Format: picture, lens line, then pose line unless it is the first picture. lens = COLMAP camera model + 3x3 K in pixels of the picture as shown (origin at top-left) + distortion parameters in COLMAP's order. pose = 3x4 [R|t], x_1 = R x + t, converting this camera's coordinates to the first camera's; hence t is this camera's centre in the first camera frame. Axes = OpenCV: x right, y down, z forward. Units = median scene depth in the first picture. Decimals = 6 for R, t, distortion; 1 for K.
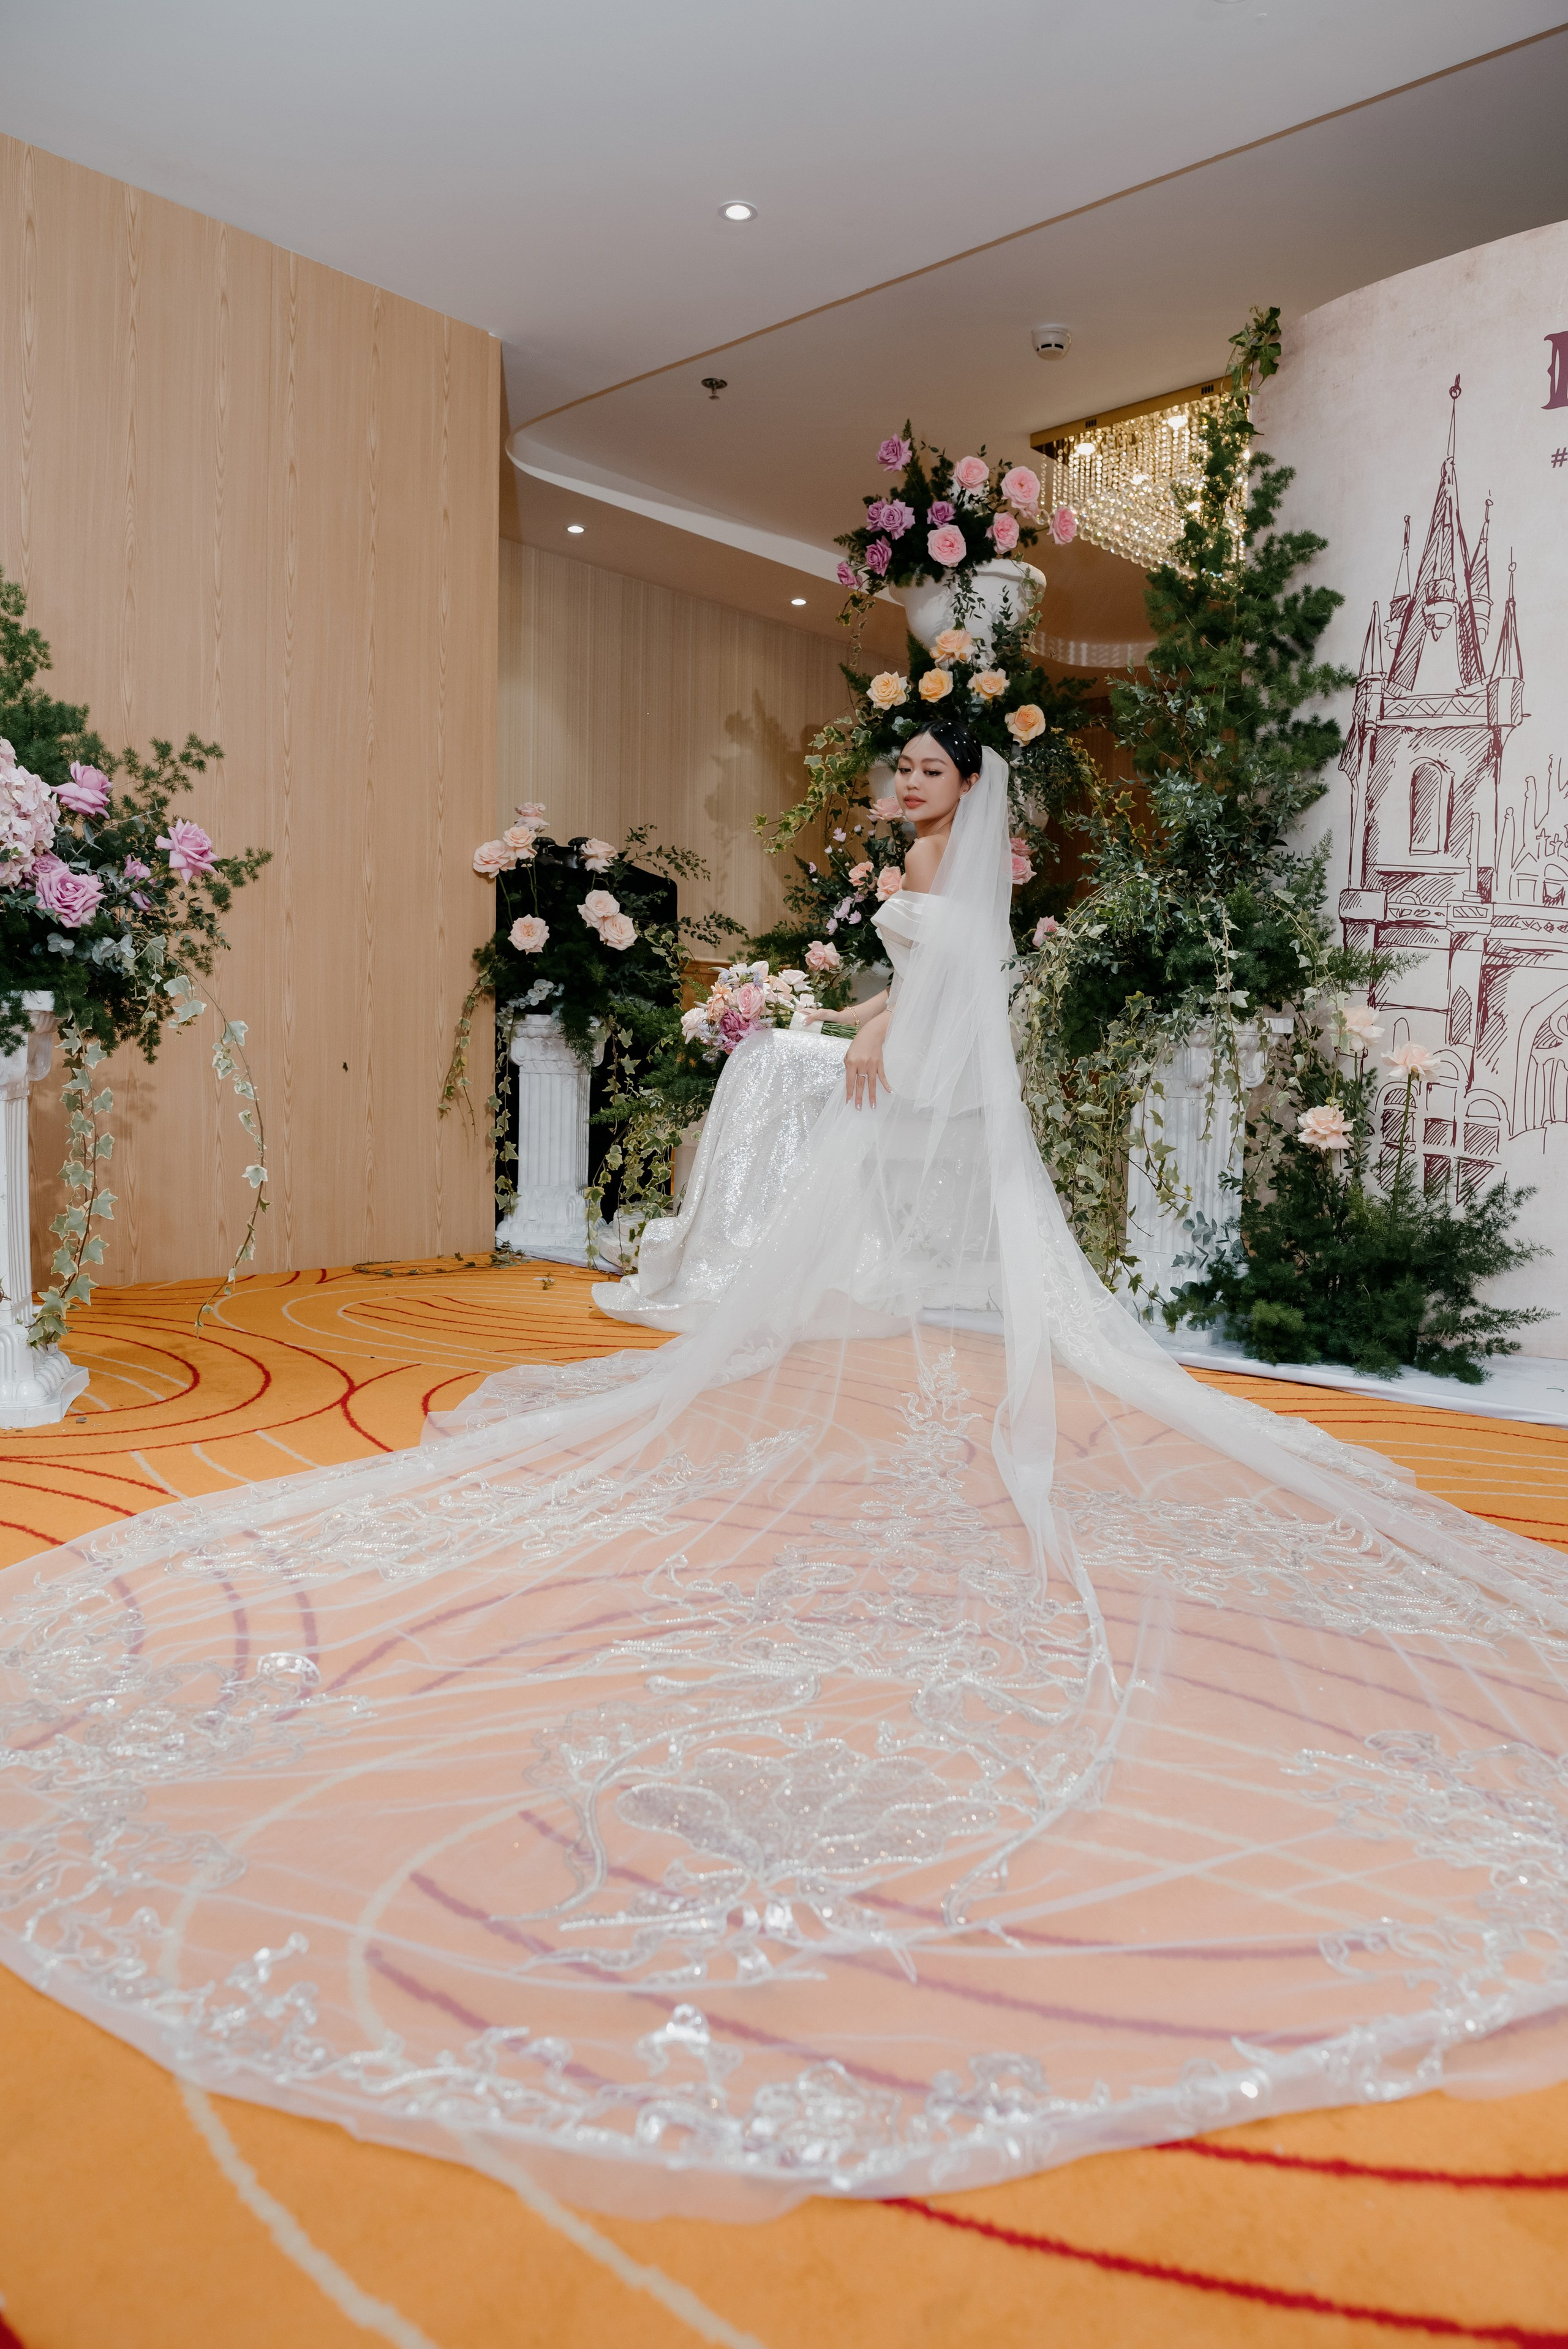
lens RADIAL K [[1628.9, 0, 784.0], [0, 1628.9, 1174.5], [0, 0, 1]] dist [-0.058765, 0.010640]
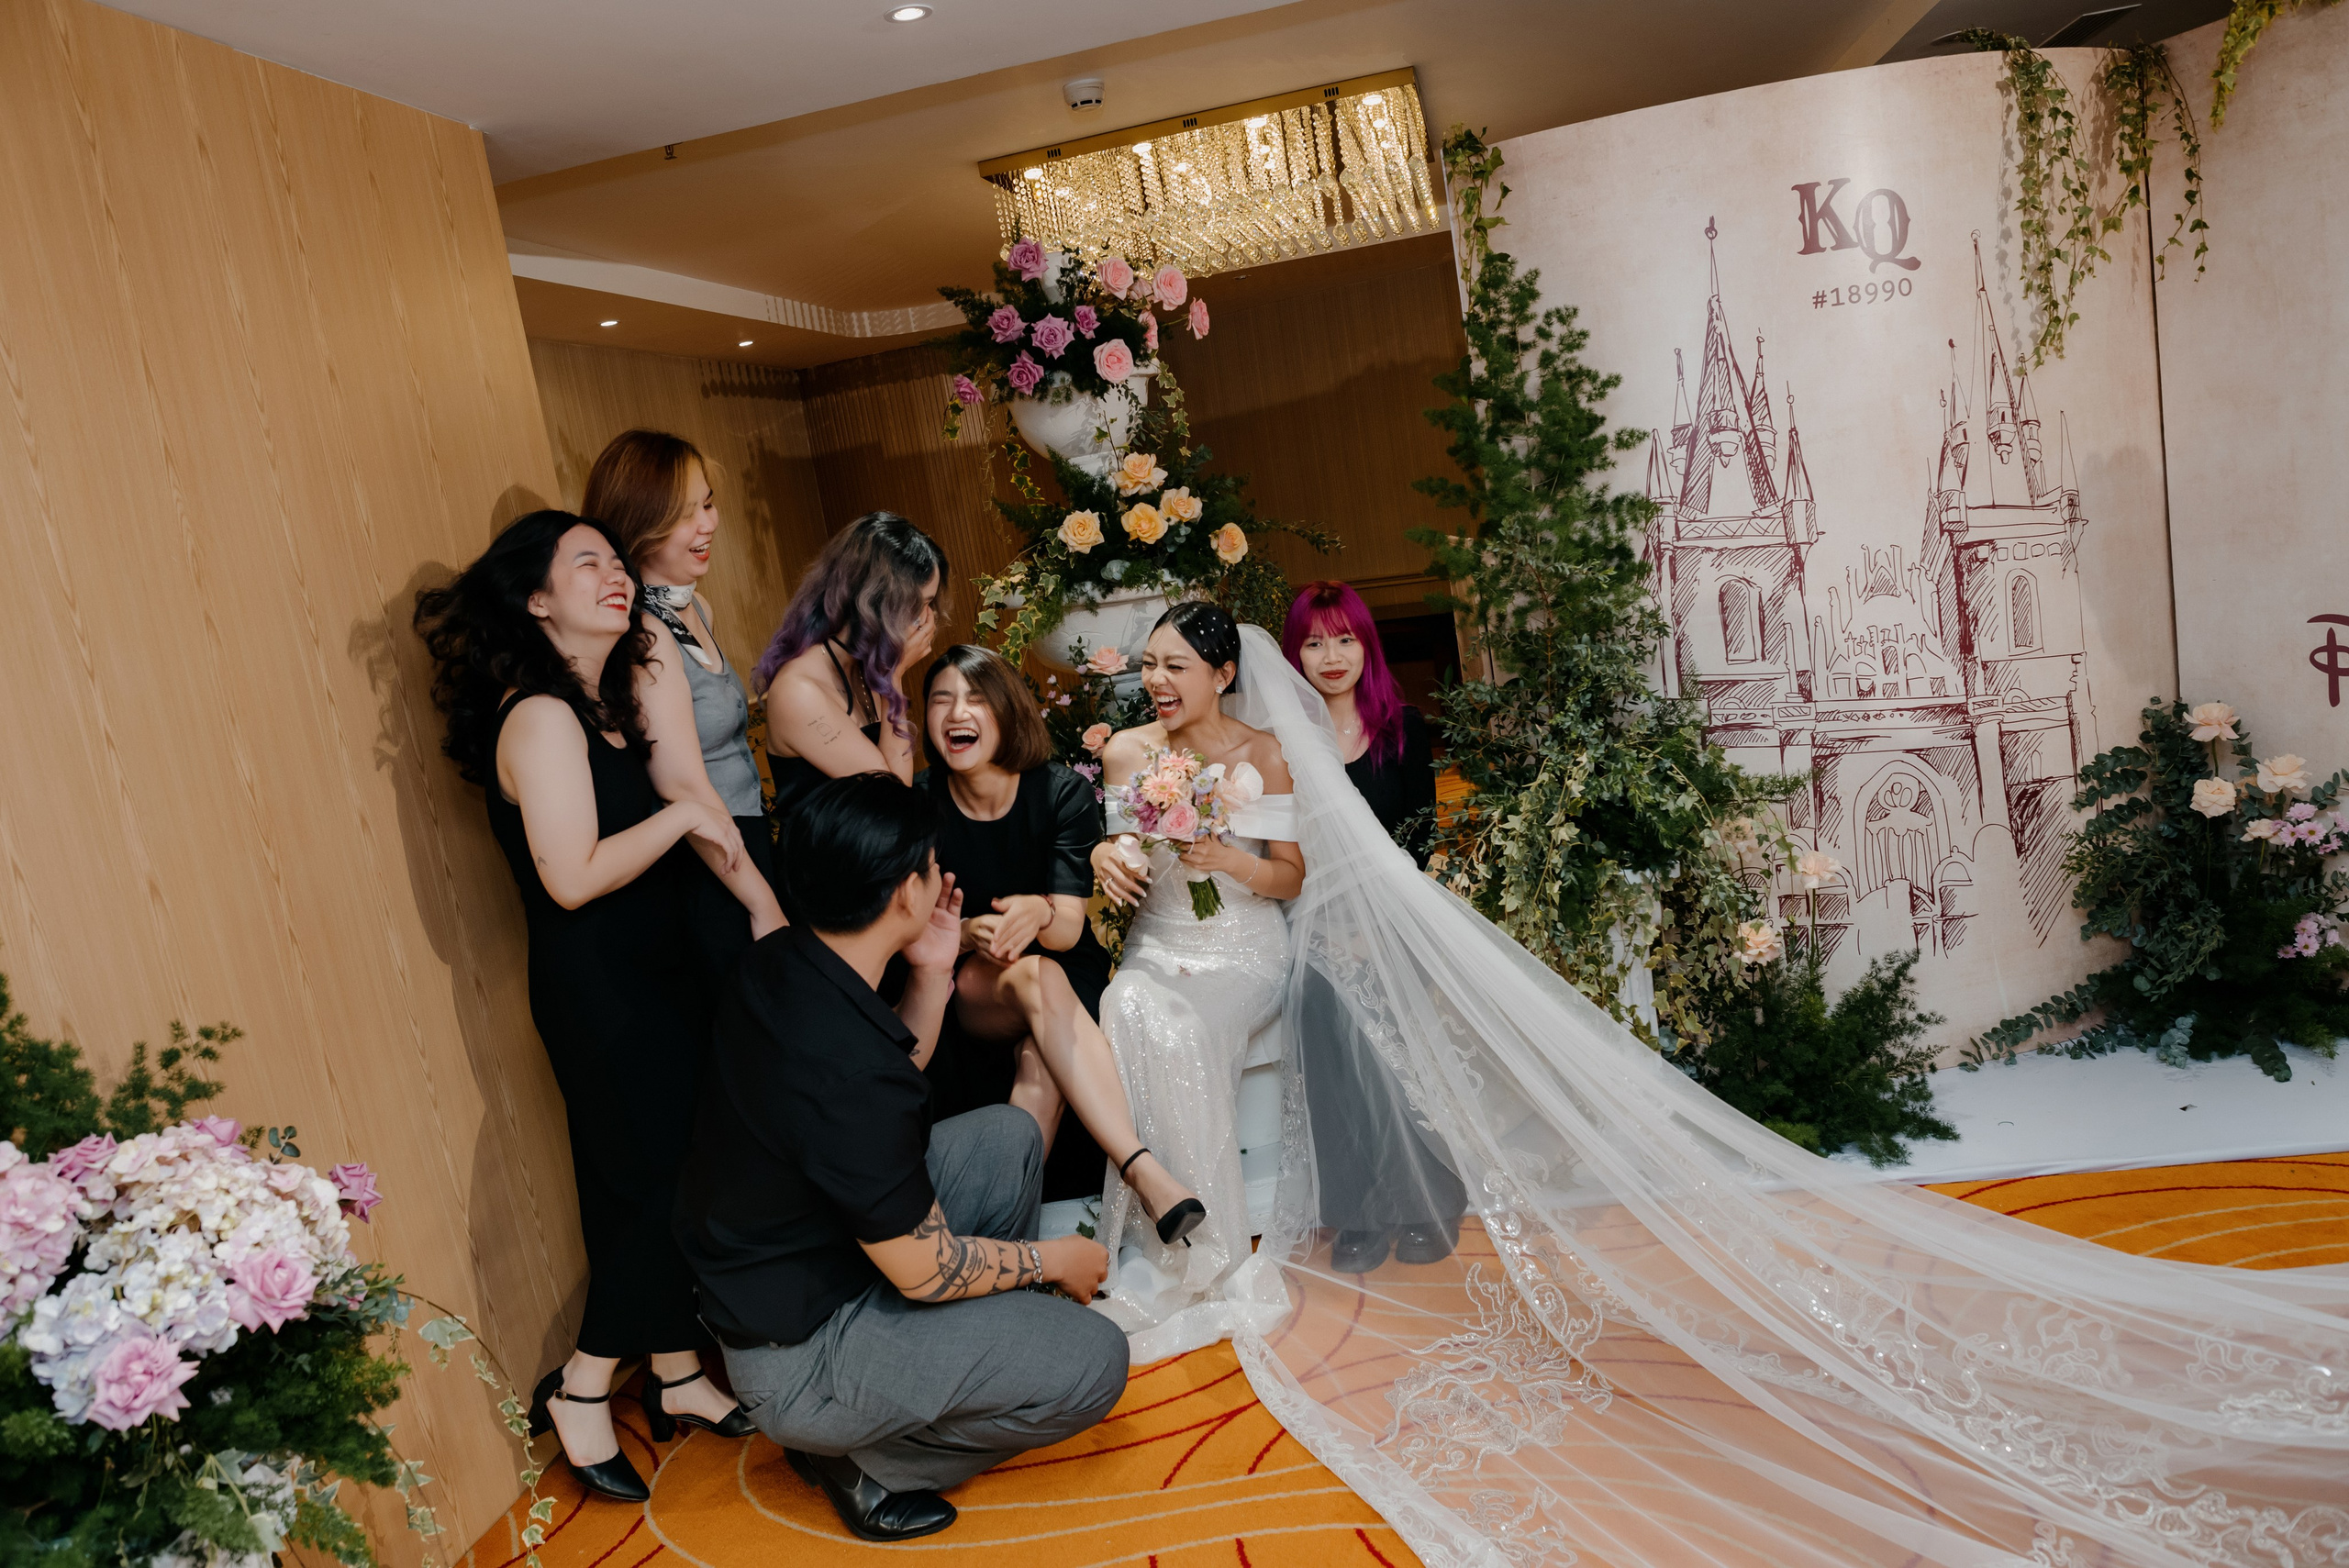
lens RADIAL K [[1628.8, 0, 1174.5], [0, 1628.8, 784.0], [0, 0, 1]] dist [-0.058765, 0.010640]
pose [[0.830719, -0.245491, 0.499640, -0.484370], [0.215503, 0.969351, 0.117973, -0.332041], [-0.513288, 0.009671, 0.858162, 0.265461]]
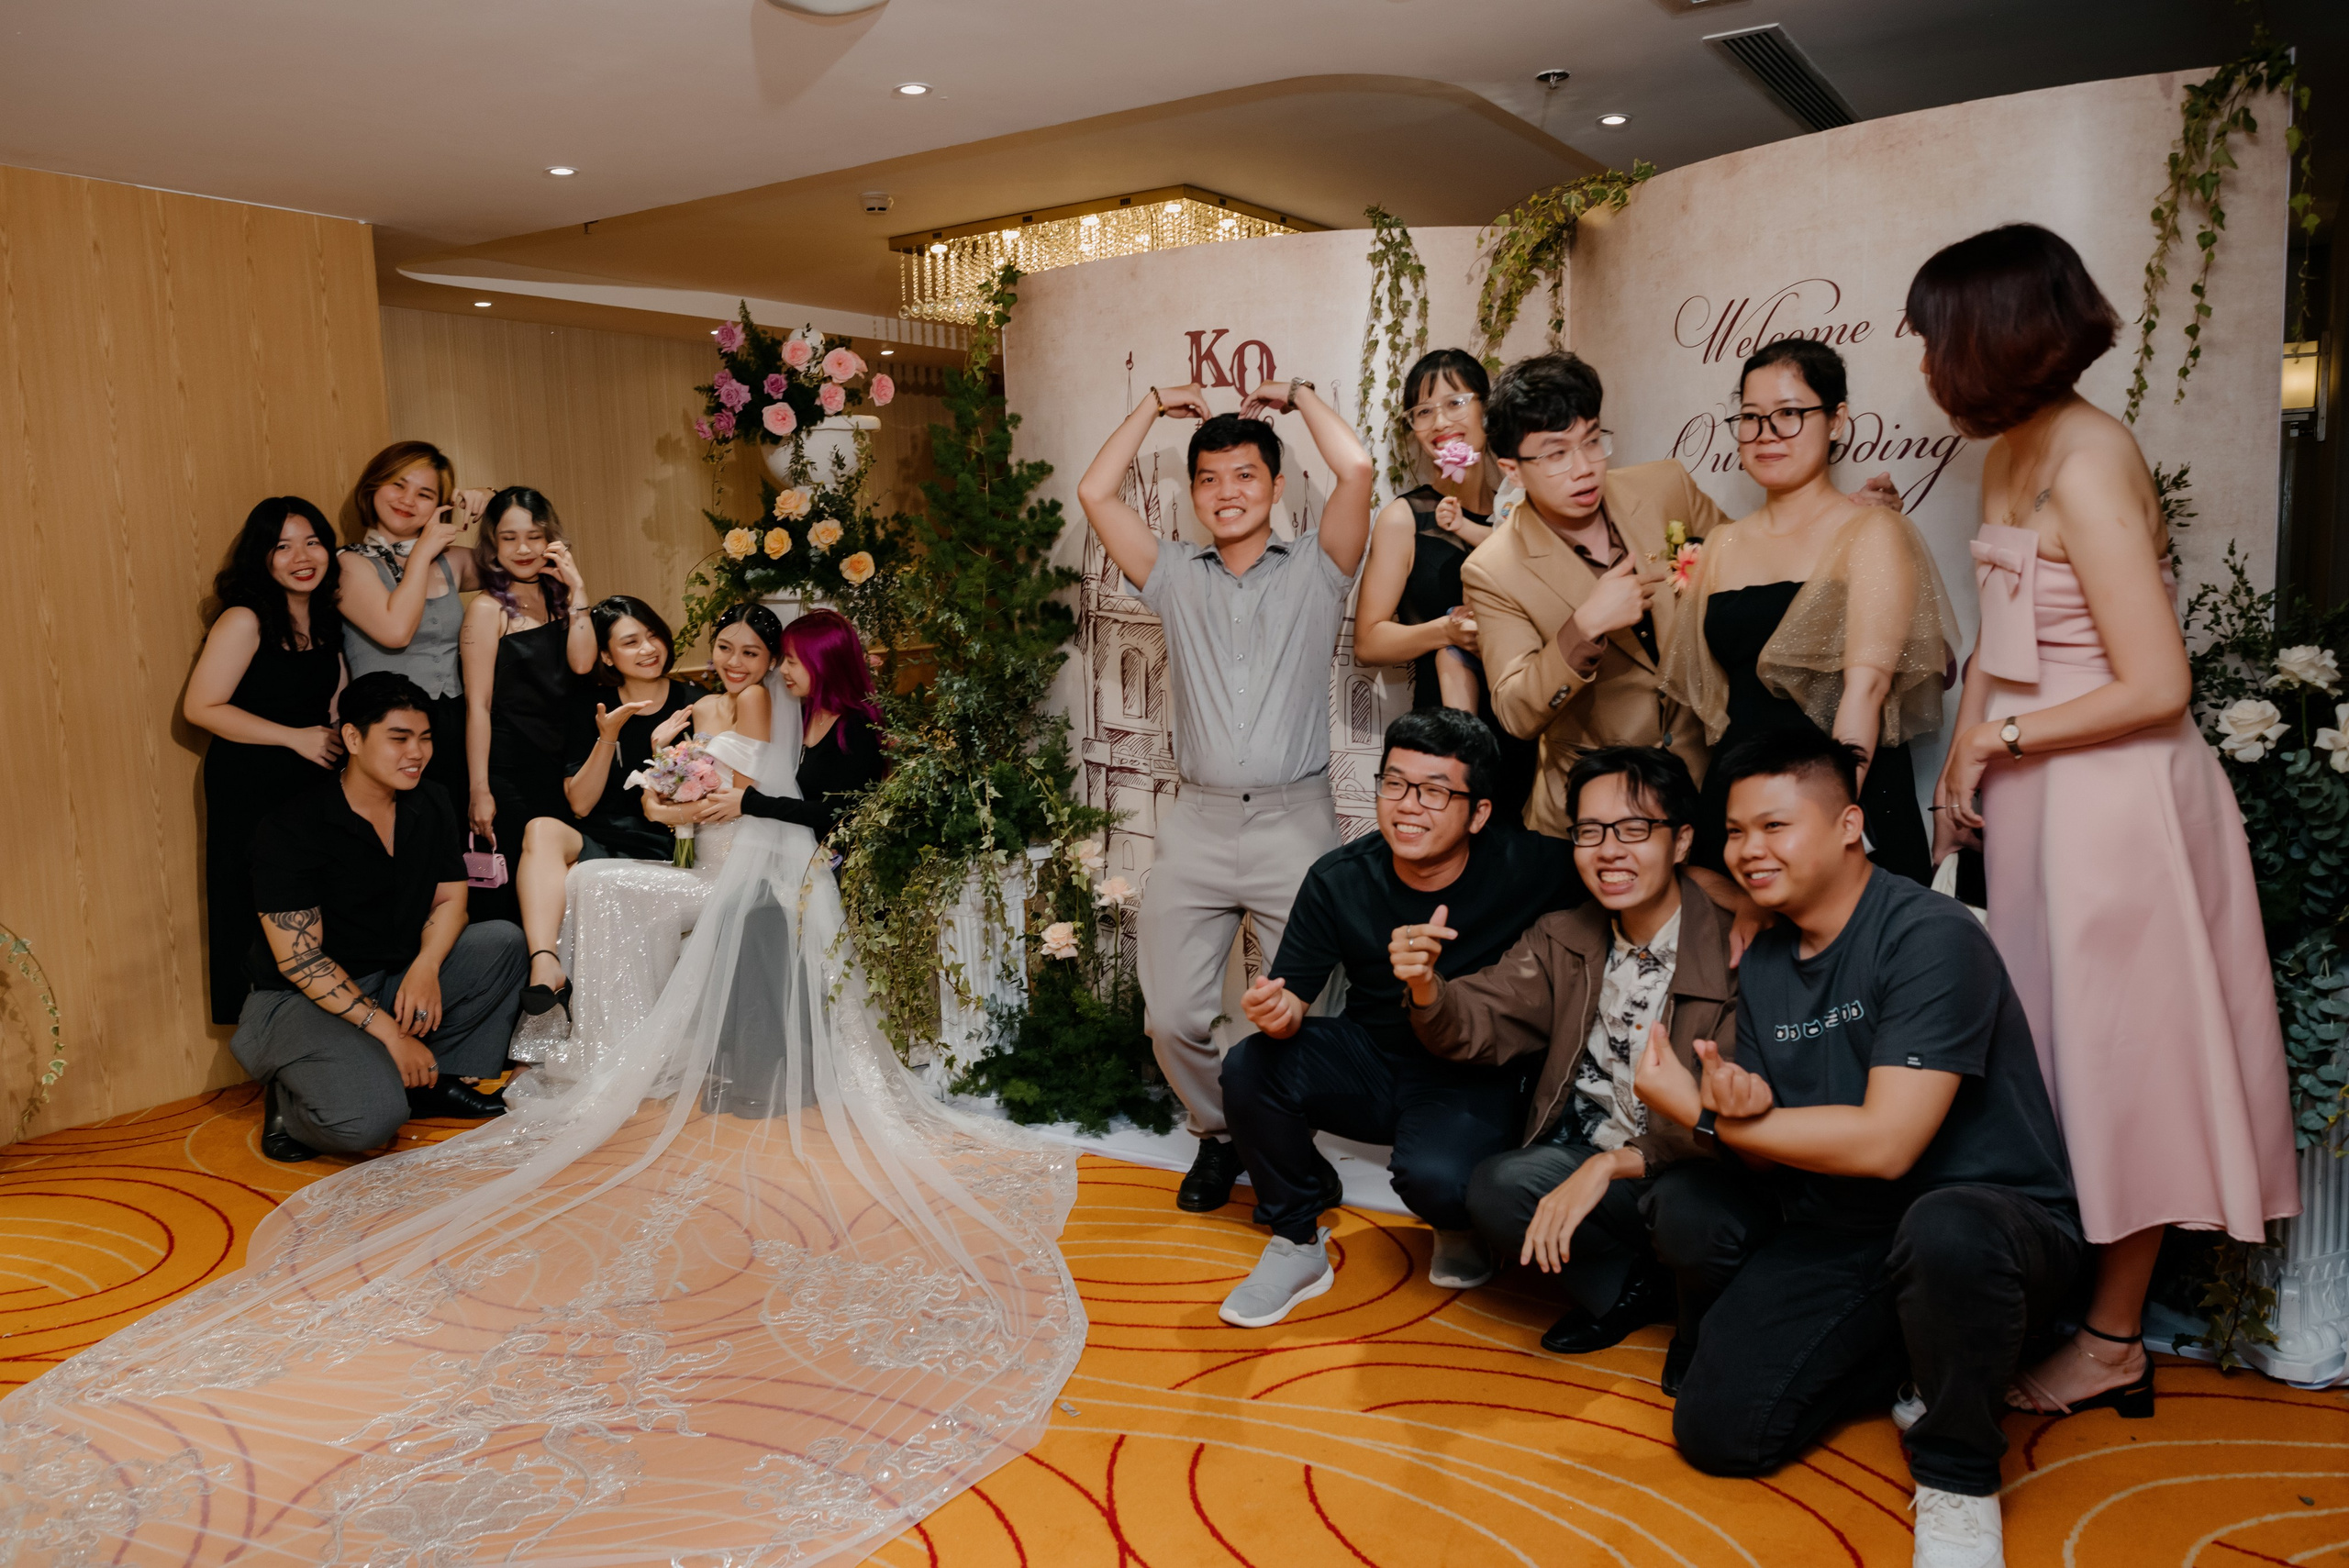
lens RADIAL K [[1789.5, 0, 1174.5], [0, 1789.5, 784.0], [0, 0, 1]] dist [-0.029068, -0.001127]
pose [[0.982446, -0.076808, 0.170003, 0.180602], [0.068238, 0.996113, 0.055703, -0.225154], [-0.173620, -0.043125, 0.983868, -0.438152]]
